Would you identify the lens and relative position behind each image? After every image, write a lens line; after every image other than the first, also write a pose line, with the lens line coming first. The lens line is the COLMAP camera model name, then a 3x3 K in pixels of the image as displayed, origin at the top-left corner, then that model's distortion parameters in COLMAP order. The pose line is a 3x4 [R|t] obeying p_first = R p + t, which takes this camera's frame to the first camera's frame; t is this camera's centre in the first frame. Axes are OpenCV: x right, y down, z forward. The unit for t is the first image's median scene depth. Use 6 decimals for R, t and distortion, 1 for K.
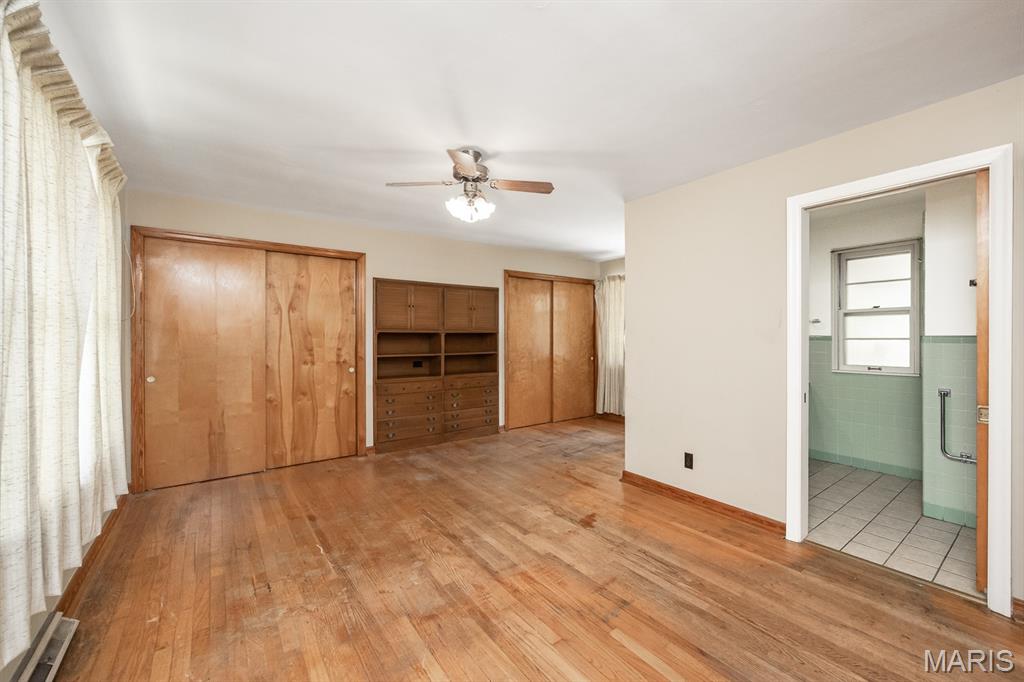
lens RADIAL K [[408.3, 0, 516.5], [0, 408.3, 339.8], [0, 0, 1]] dist [-0.000907, -0.000151]
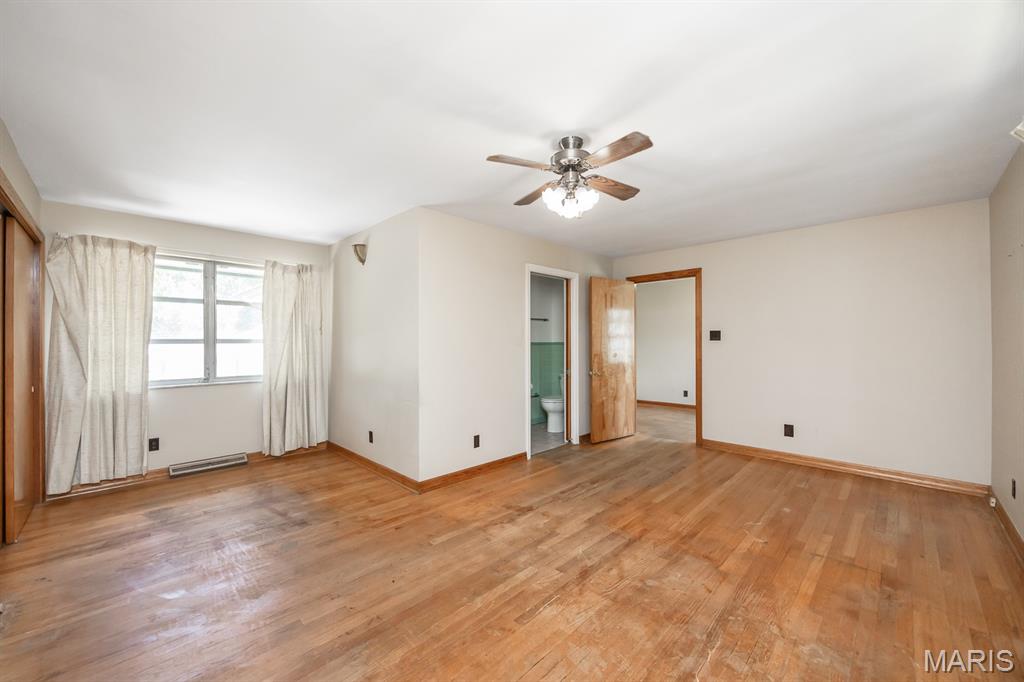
lens RADIAL K [[408.3, 0, 505.7], [0, 408.3, 340.5], [0, 0, 1]] dist [-0.000907, -0.000151]
pose [[-0.159328, 0.006958, 0.987201, -1.014894], [0.011438, 0.999921, -0.005202, -0.010743], [-0.987159, 0.010463, -0.159395, 1.331849]]
